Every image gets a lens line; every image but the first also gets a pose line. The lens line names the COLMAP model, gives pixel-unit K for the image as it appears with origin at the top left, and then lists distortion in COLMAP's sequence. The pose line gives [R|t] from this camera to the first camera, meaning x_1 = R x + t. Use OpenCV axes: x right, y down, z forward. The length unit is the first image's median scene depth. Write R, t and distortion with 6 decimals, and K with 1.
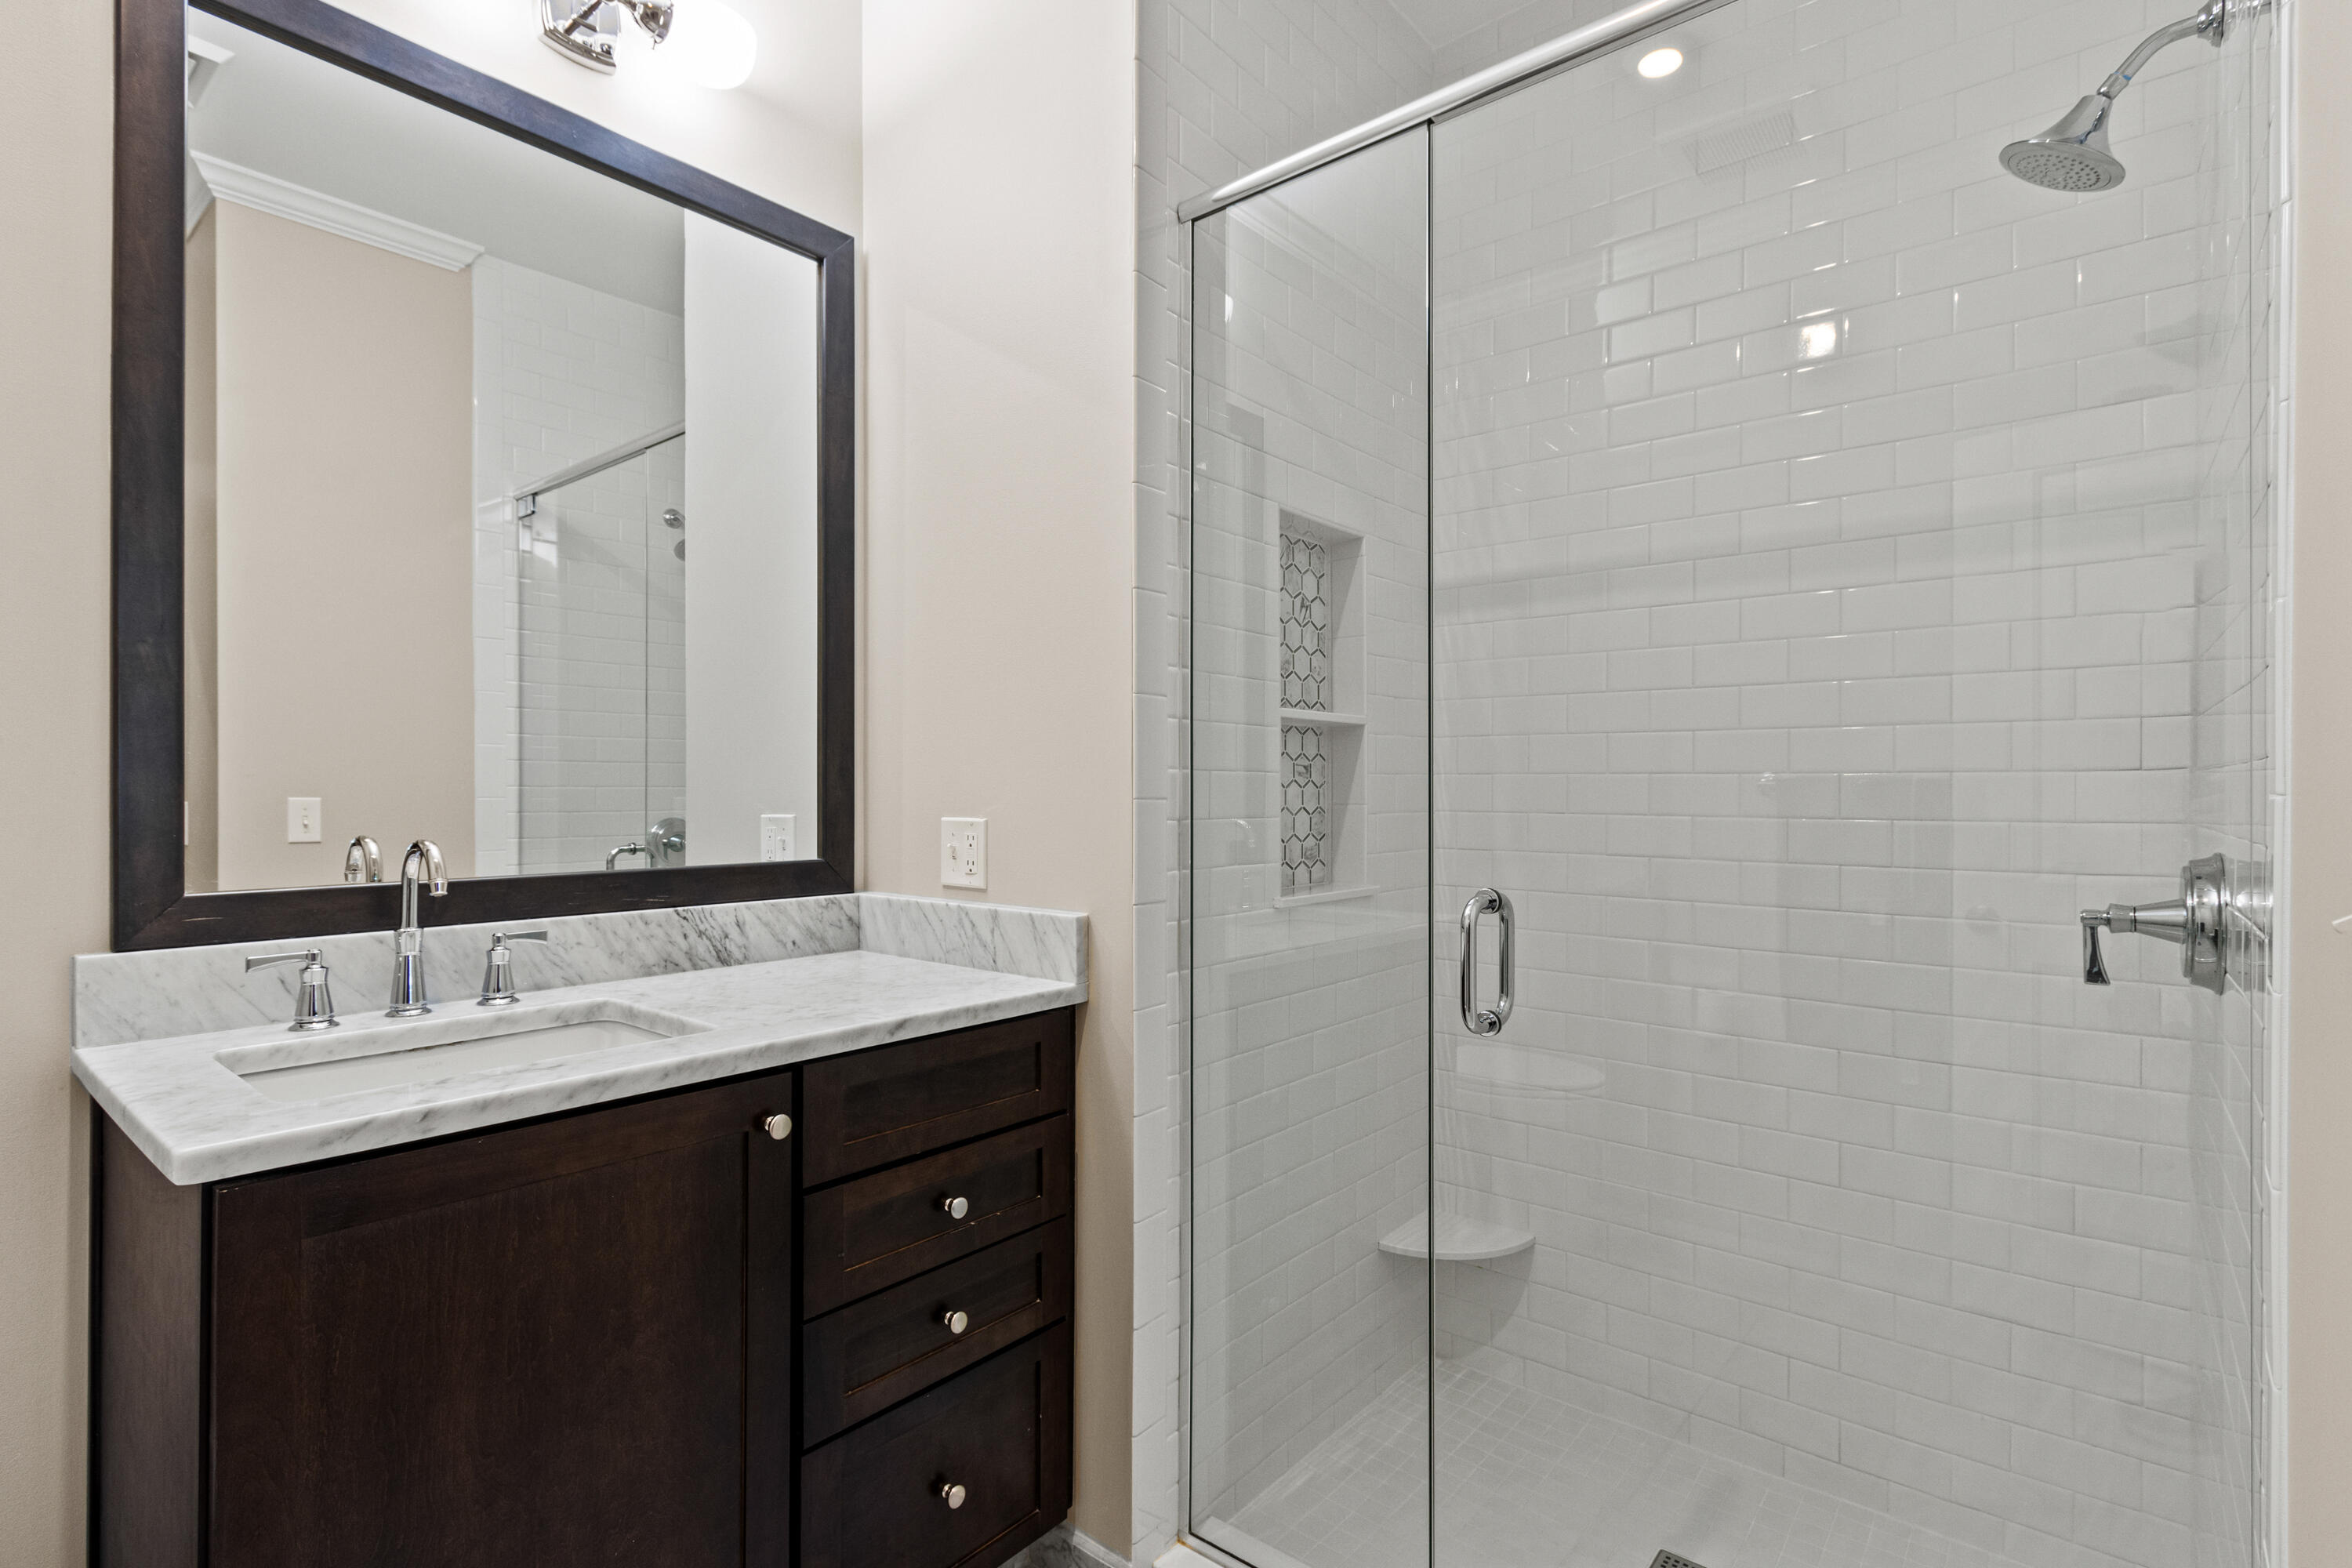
lens RADIAL K [[1114.8, 0, 1157.5], [0, 1114.8, 790.3], [0, 0, 1]] dist [0.005413, -0.002424]
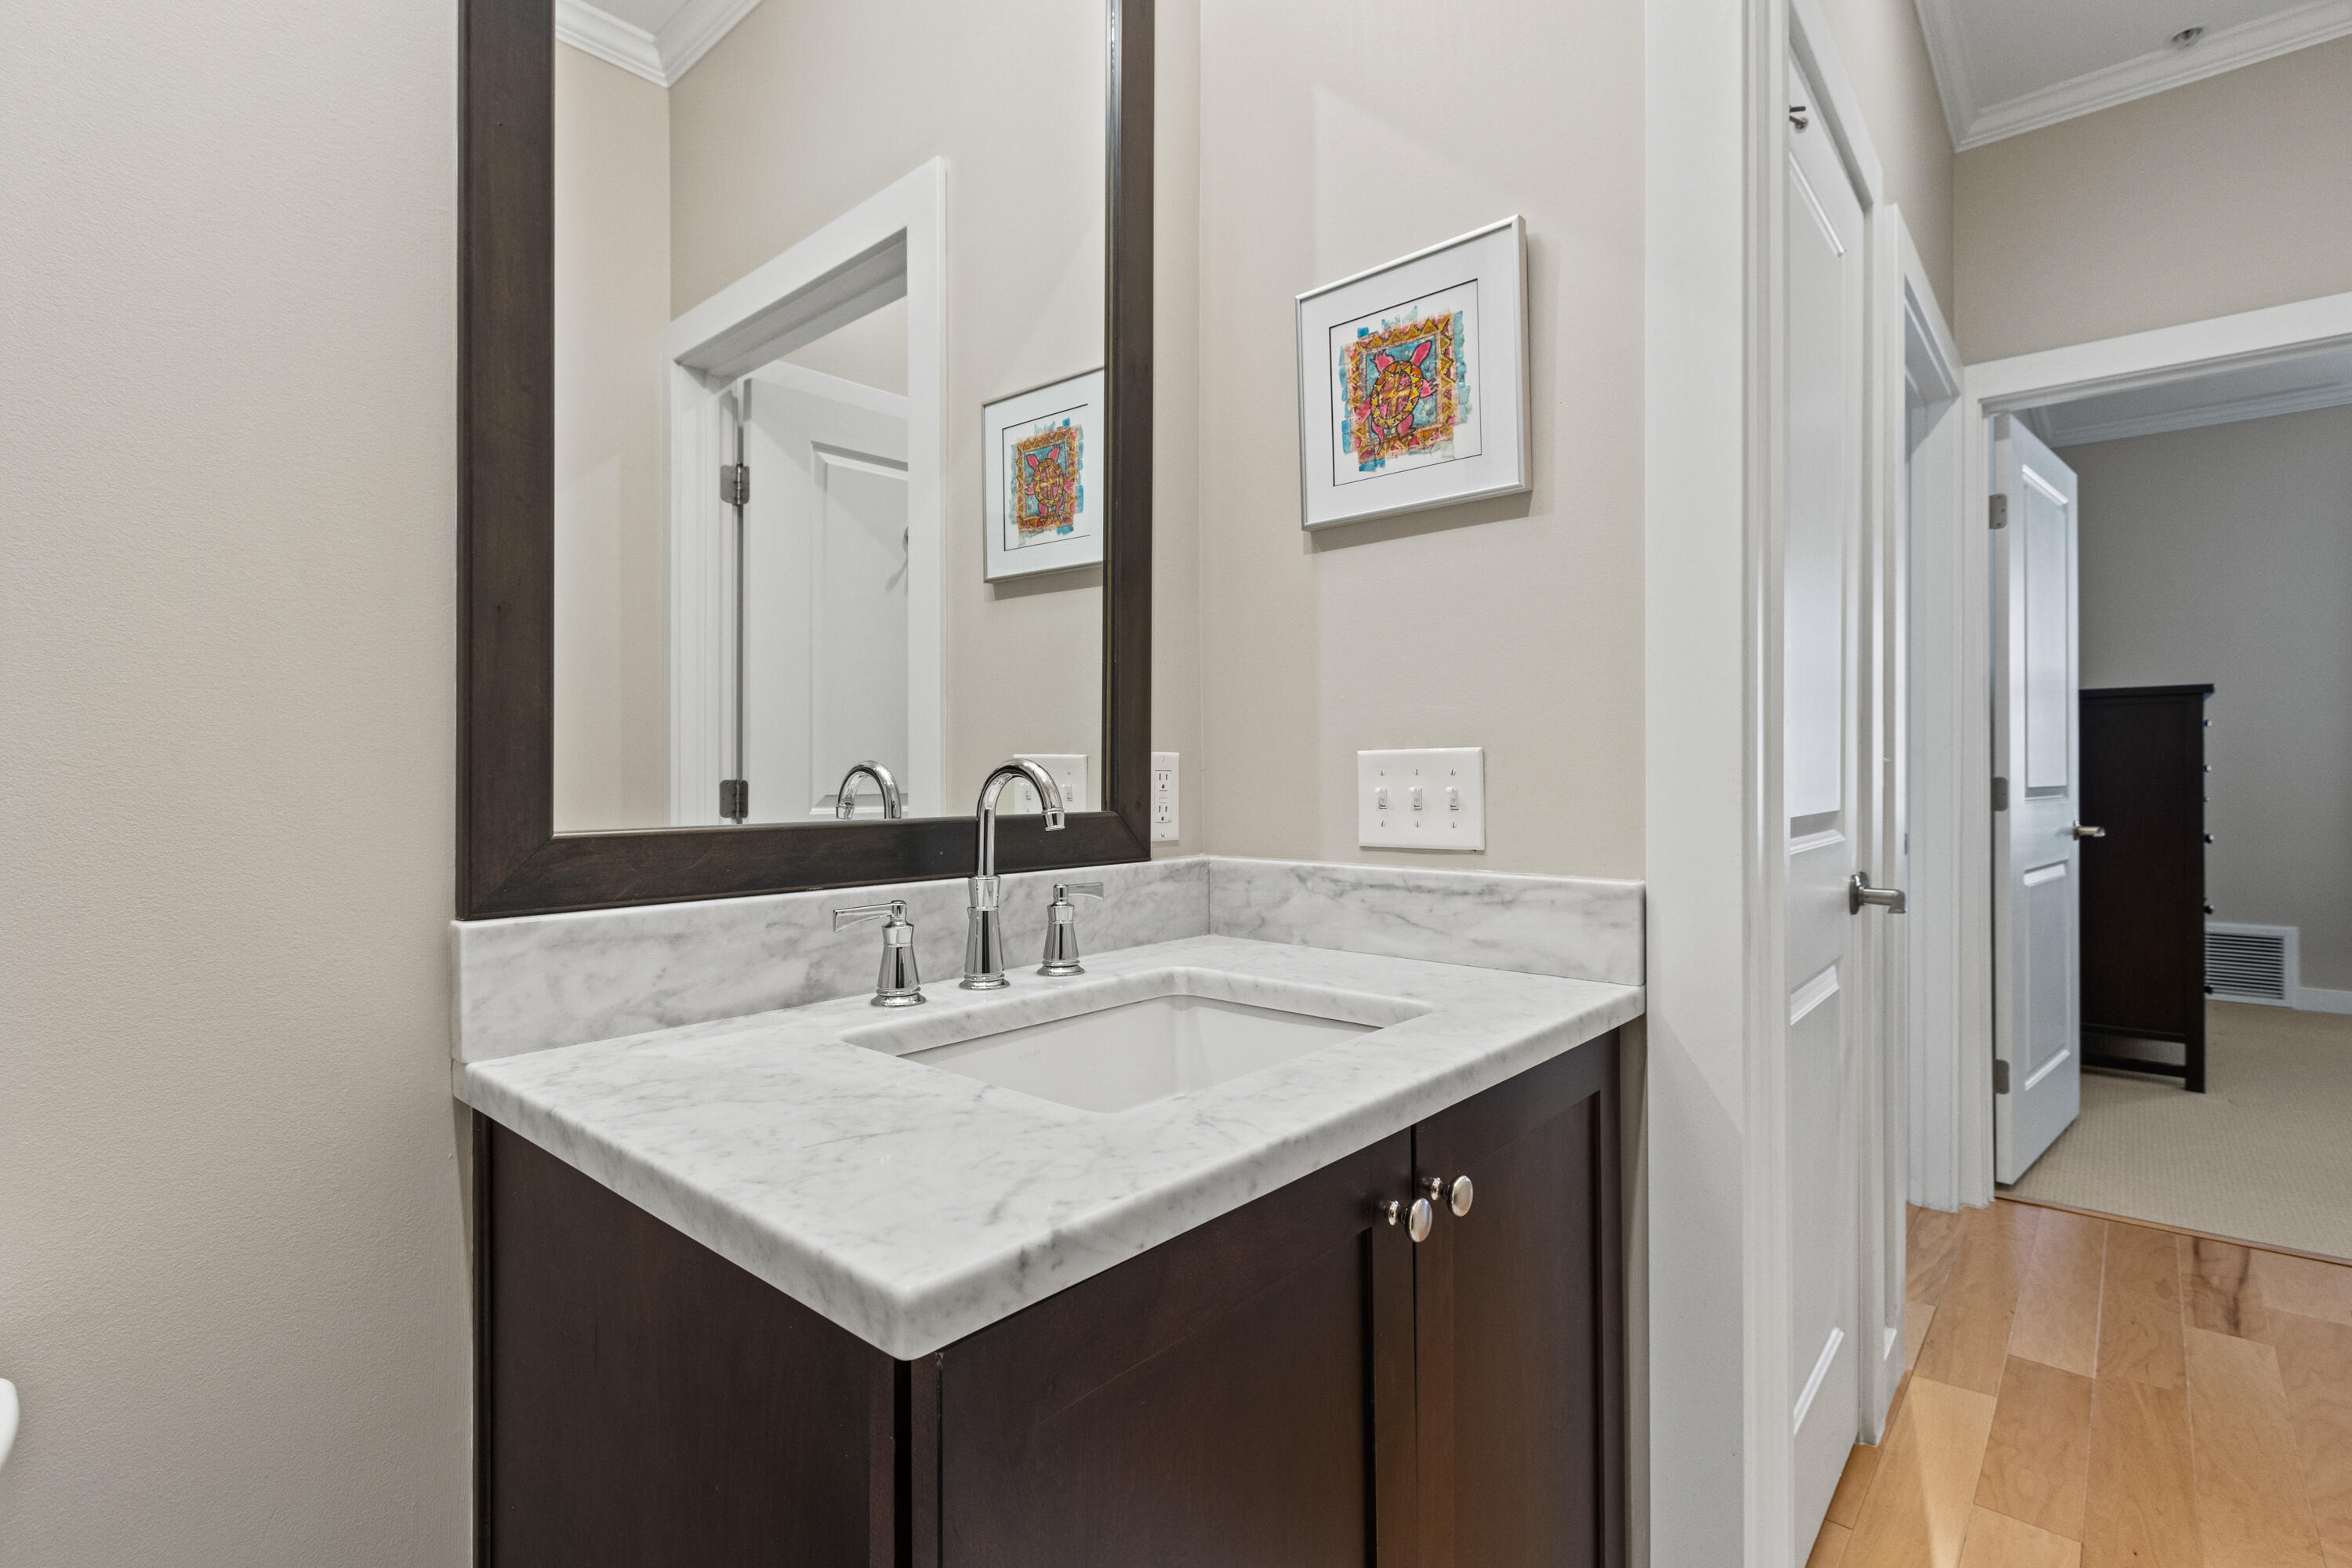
lens RADIAL K [[1114.8, 0, 1167.5], [0, 1114.8, 774.1], [0, 0, 1]] dist [0.005413, -0.002424]
pose [[0.999851, -0.004656, -0.016641, -0.518517], [0.004463, 0.999923, -0.011609, 0.061218], [0.016694, 0.011533, 0.999794, 0.222261]]
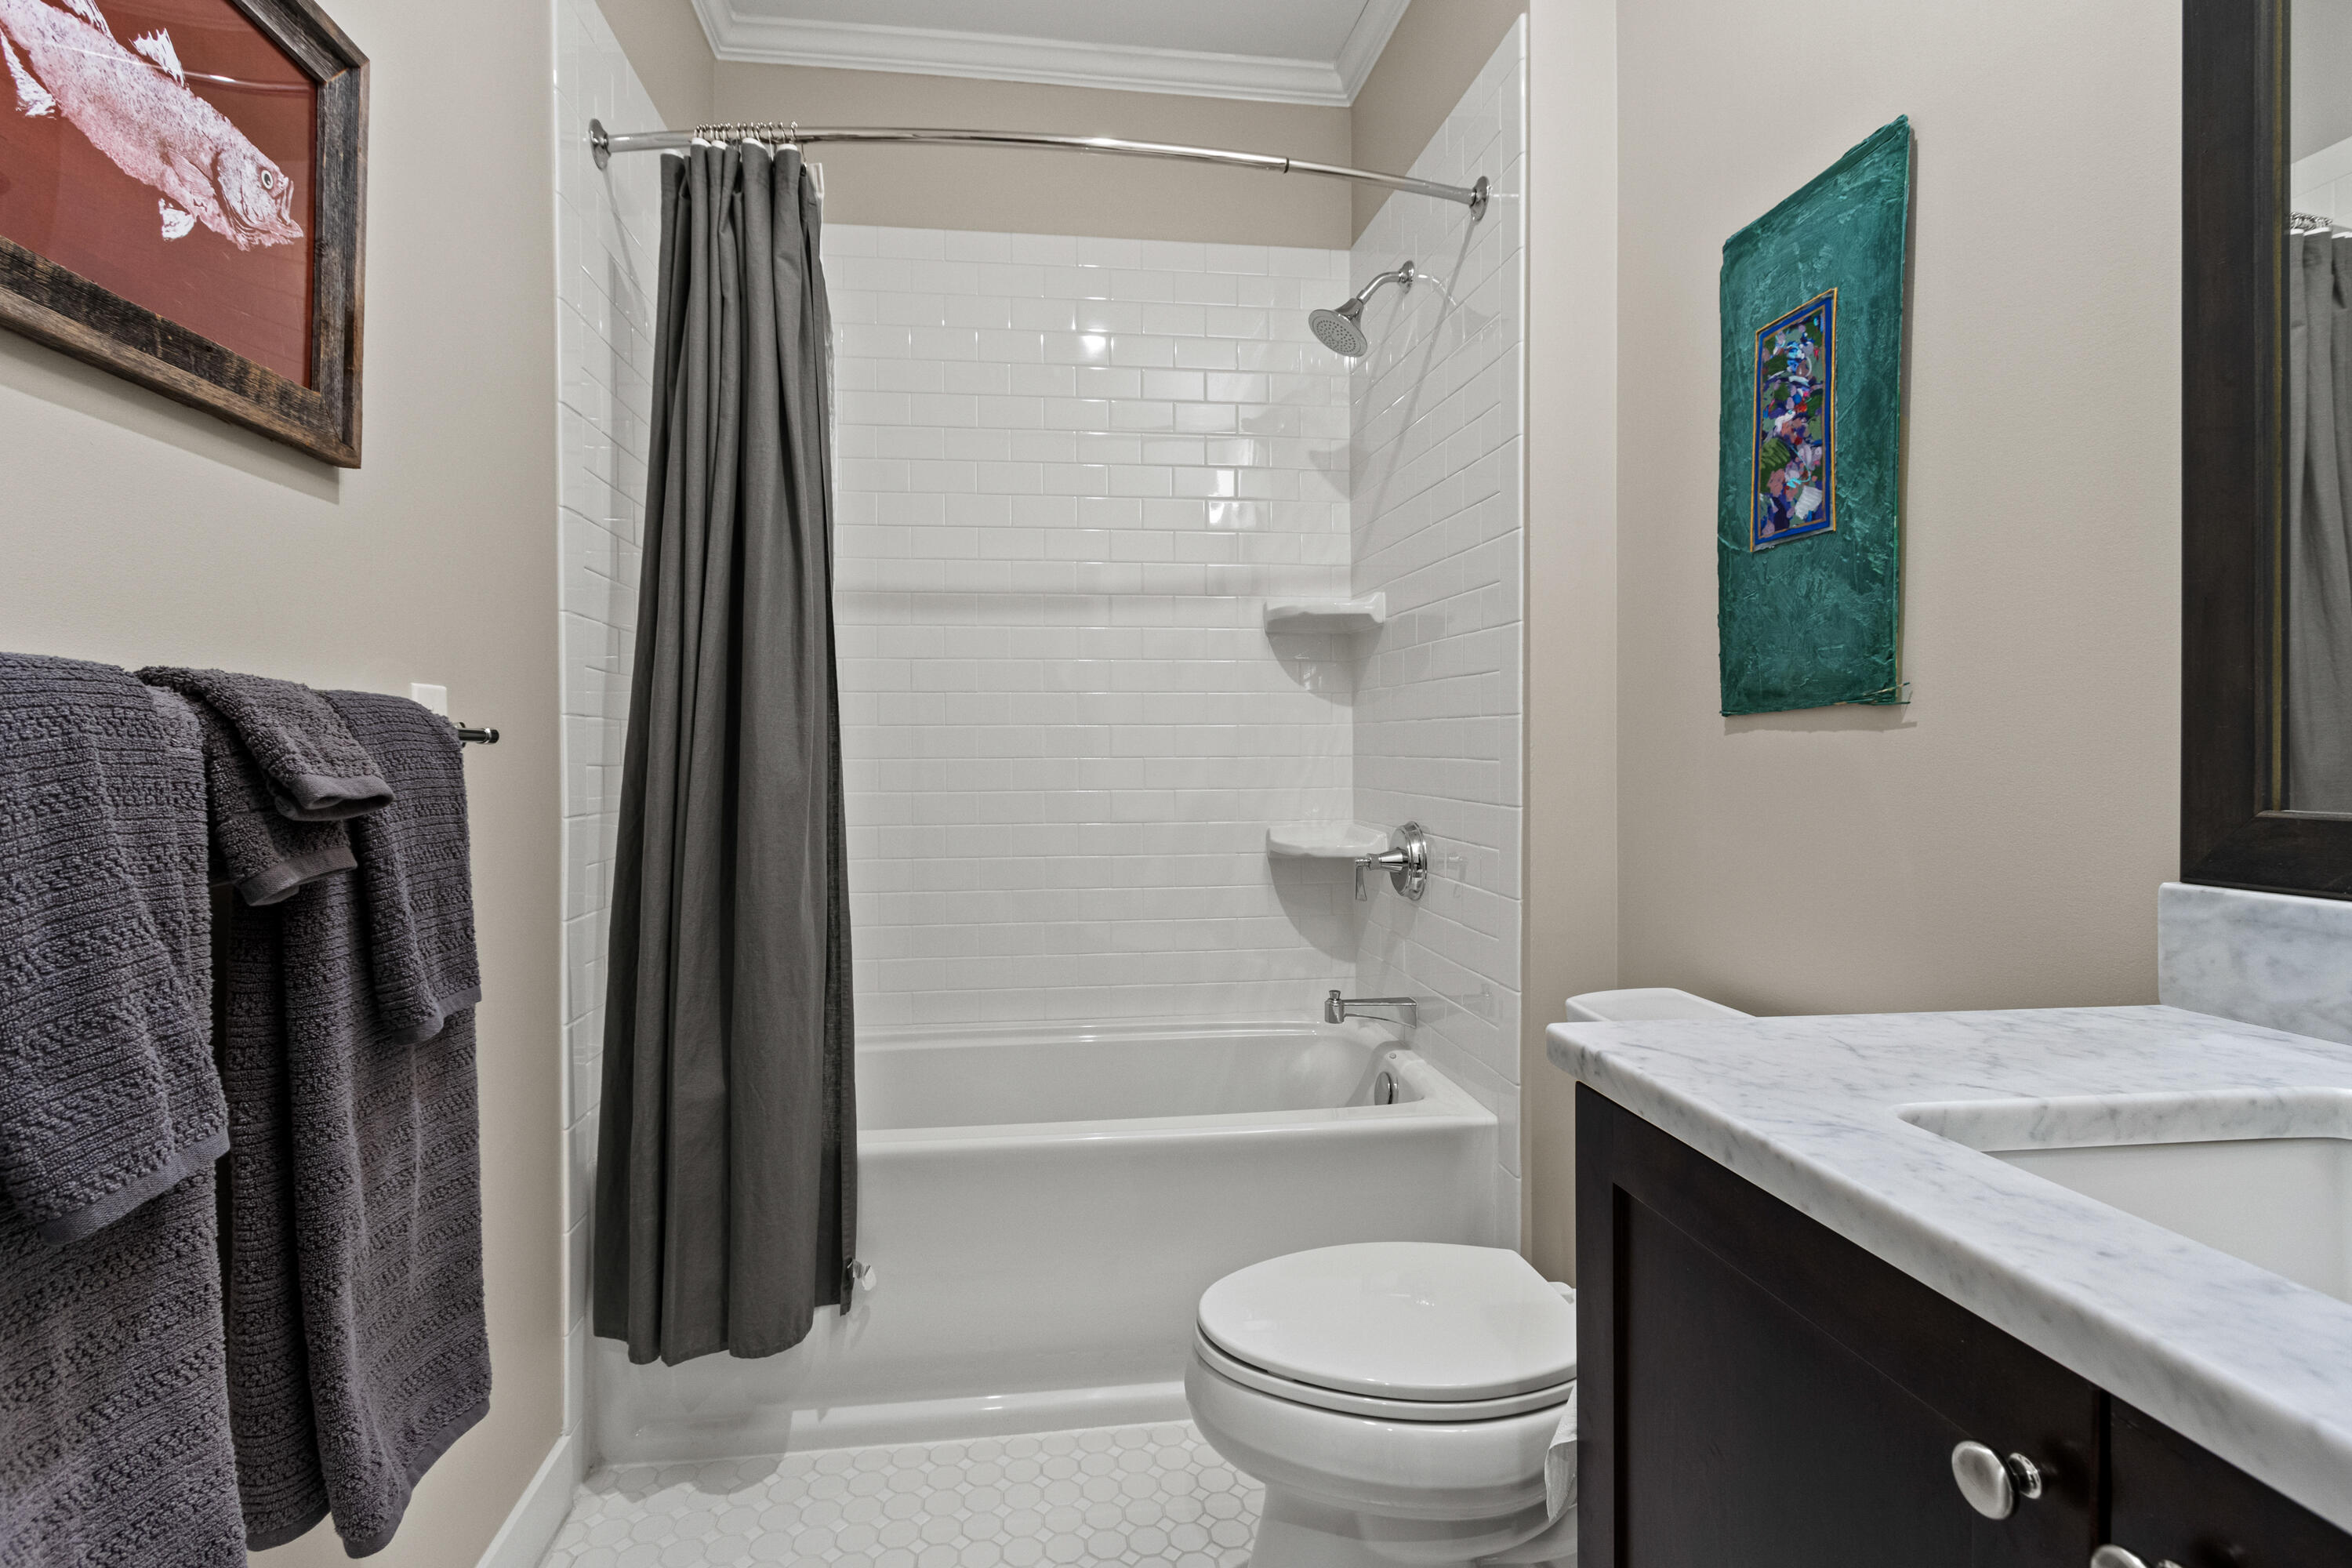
lens RADIAL K [[1114.8, 0, 1160.5], [0, 1114.8, 773.6], [0, 0, 1]] dist [0.005413, -0.002424]
pose [[-0.673190, 0.009762, -0.739406, -0.018574], [-0.007685, 0.999767, 0.020196, 0.056678], [0.739430, 0.019278, -0.672957, 0.780573]]
